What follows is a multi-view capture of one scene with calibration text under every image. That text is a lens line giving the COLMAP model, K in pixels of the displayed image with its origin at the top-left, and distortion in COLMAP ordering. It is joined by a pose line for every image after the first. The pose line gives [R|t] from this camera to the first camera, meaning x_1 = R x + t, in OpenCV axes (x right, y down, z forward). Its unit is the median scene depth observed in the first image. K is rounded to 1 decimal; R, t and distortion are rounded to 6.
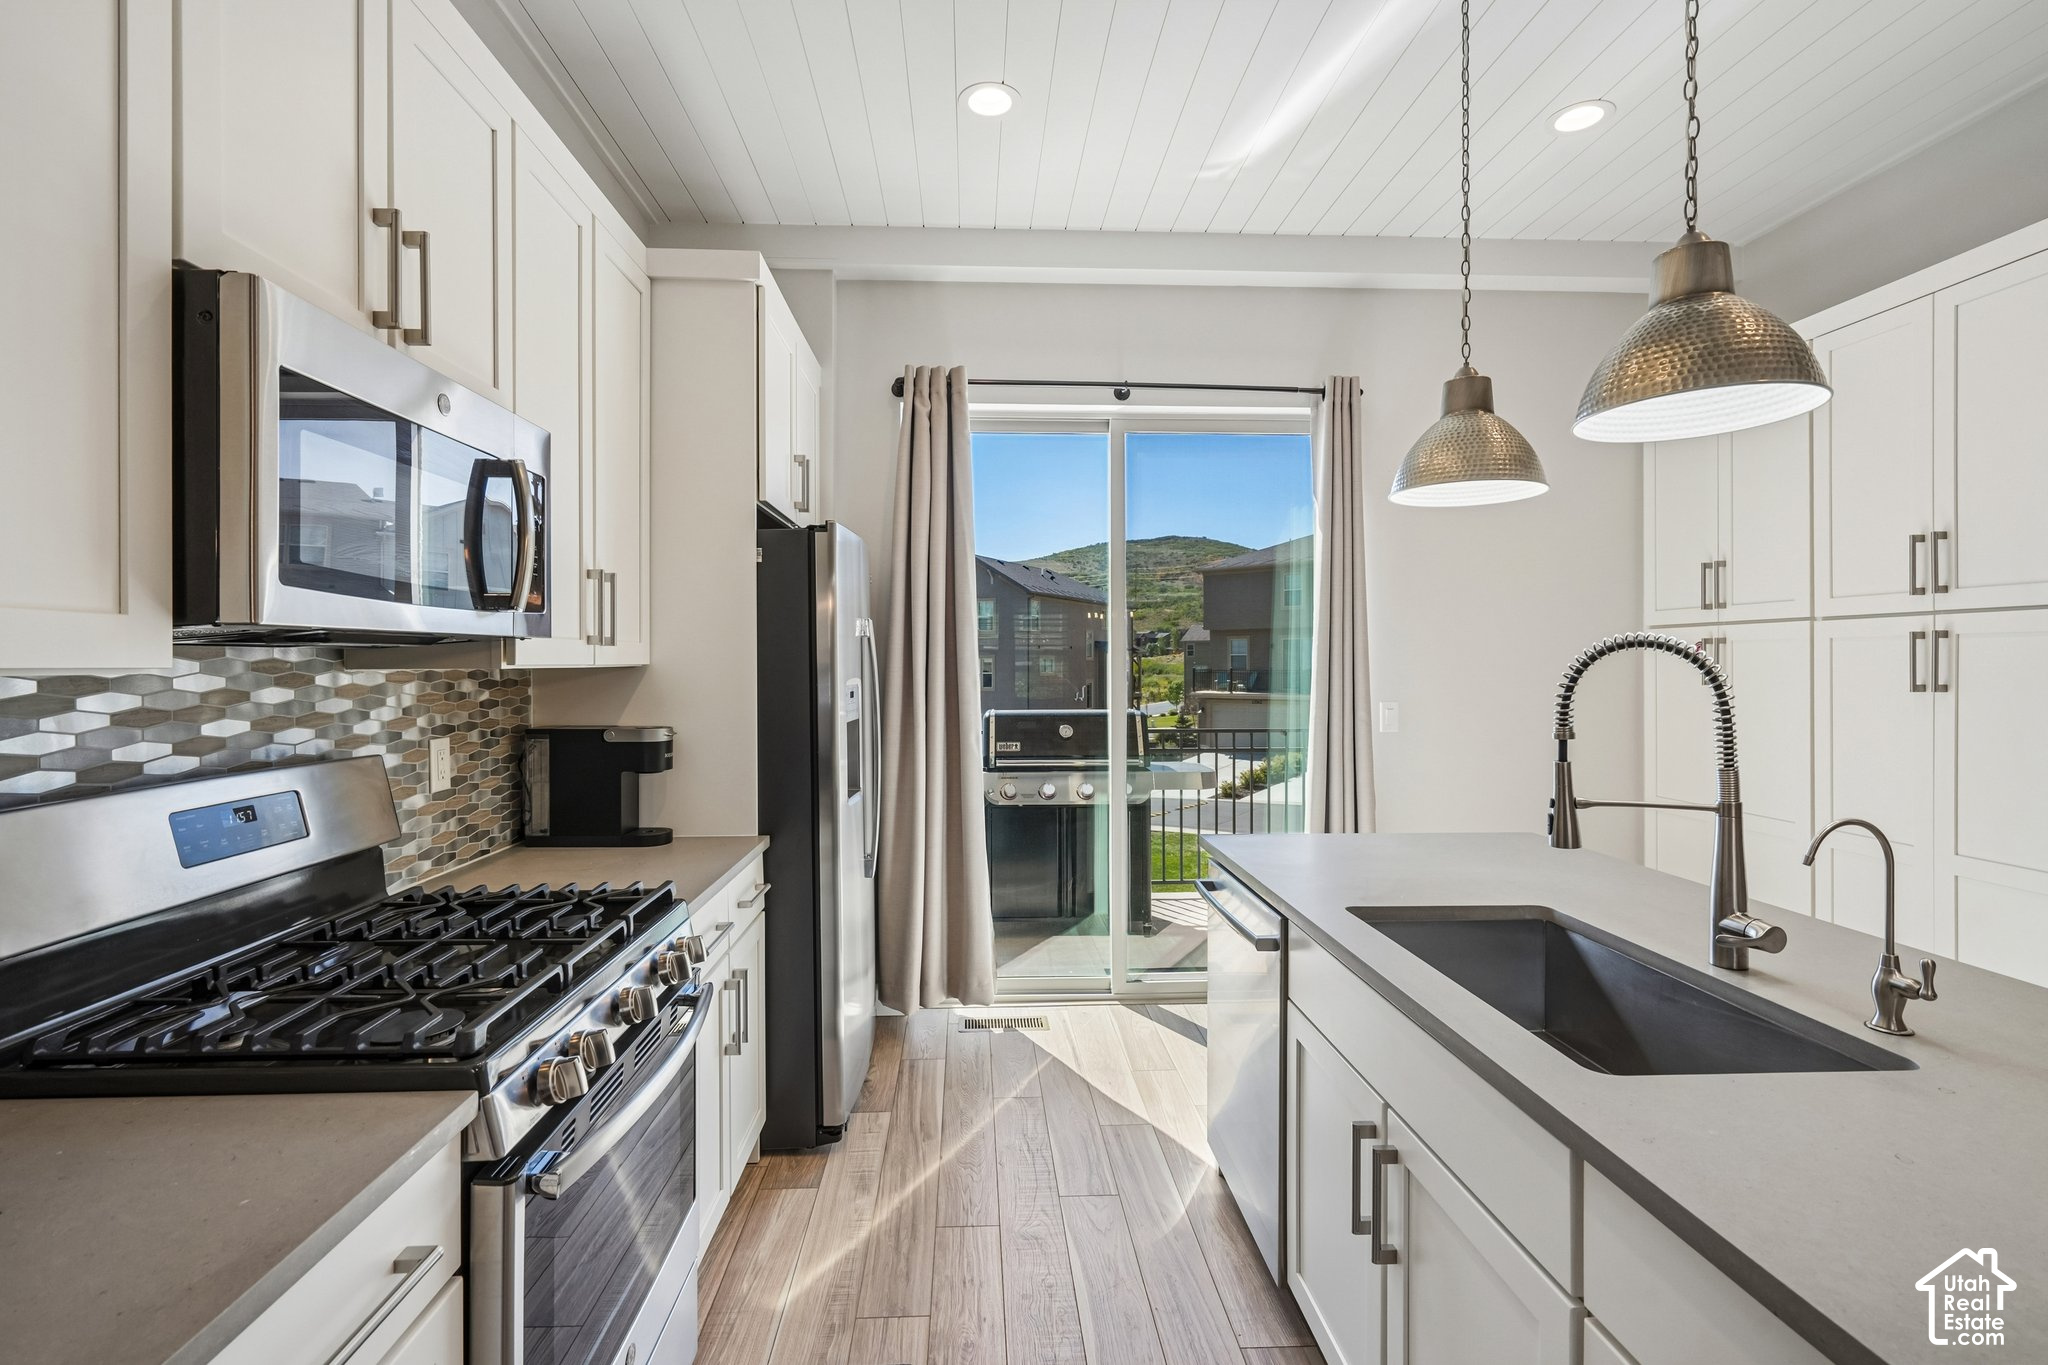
lens RADIAL K [[925.8, 0, 1022.3], [0, 925.8, 665.4], [0, 0, 1]] dist [-0.004069, 0.001344]
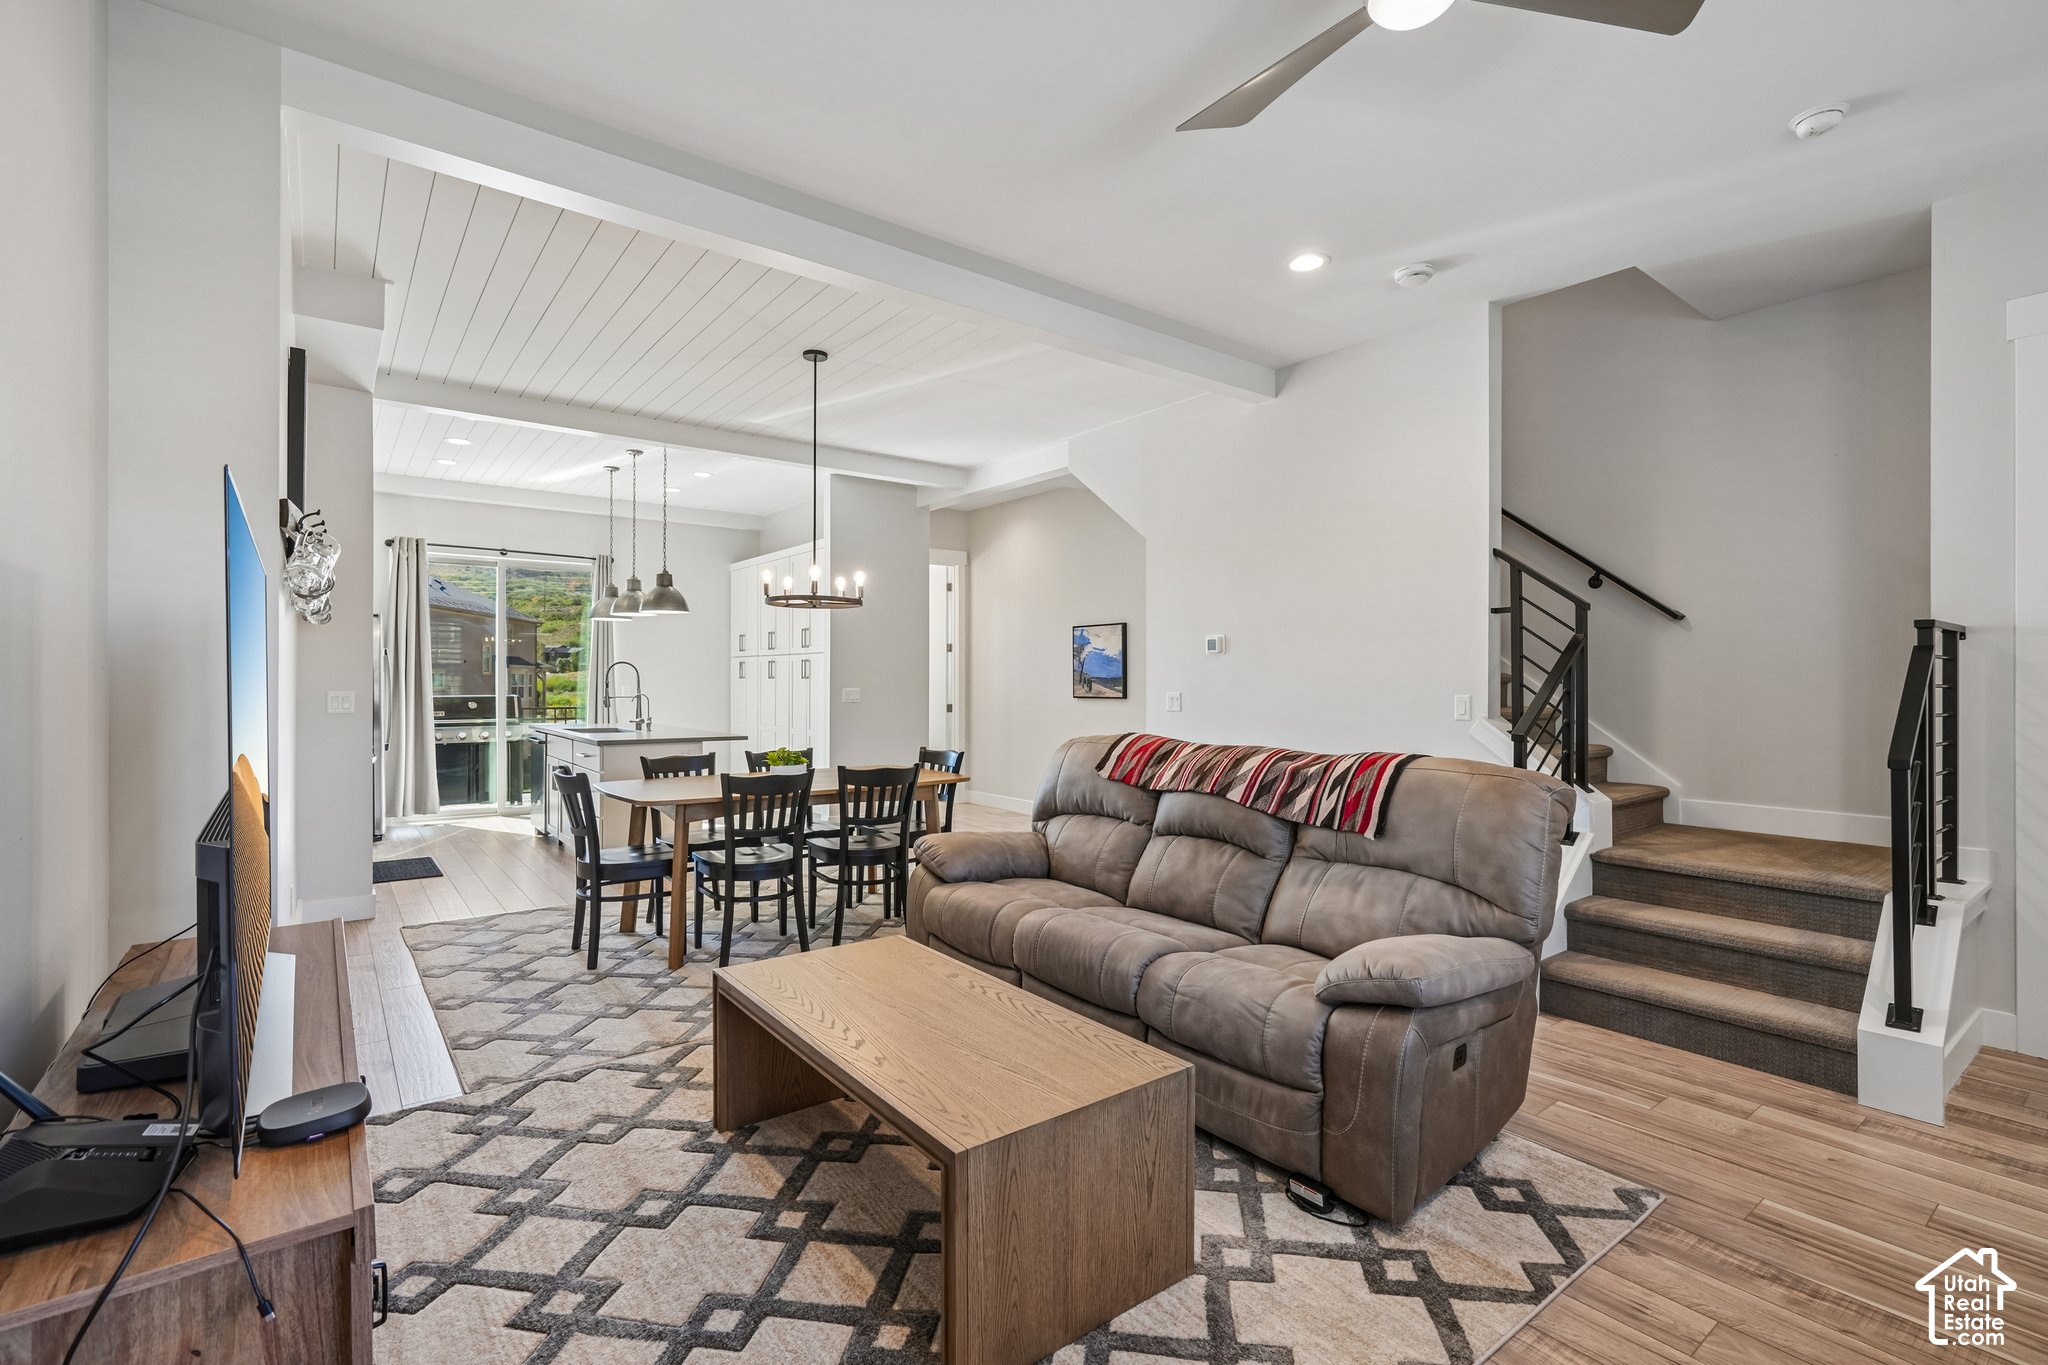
lens RADIAL K [[925.8, 0, 1009.2], [0, 925.8, 683.4], [0, 0, 1]] dist [-0.004069, 0.001344]
pose [[0.832376, 0.003751, 0.554199, -0.190447], [-0.003791, 0.999992, -0.001074, 0.052443], [-0.554199, -0.001208, 0.832383, -2.602269]]
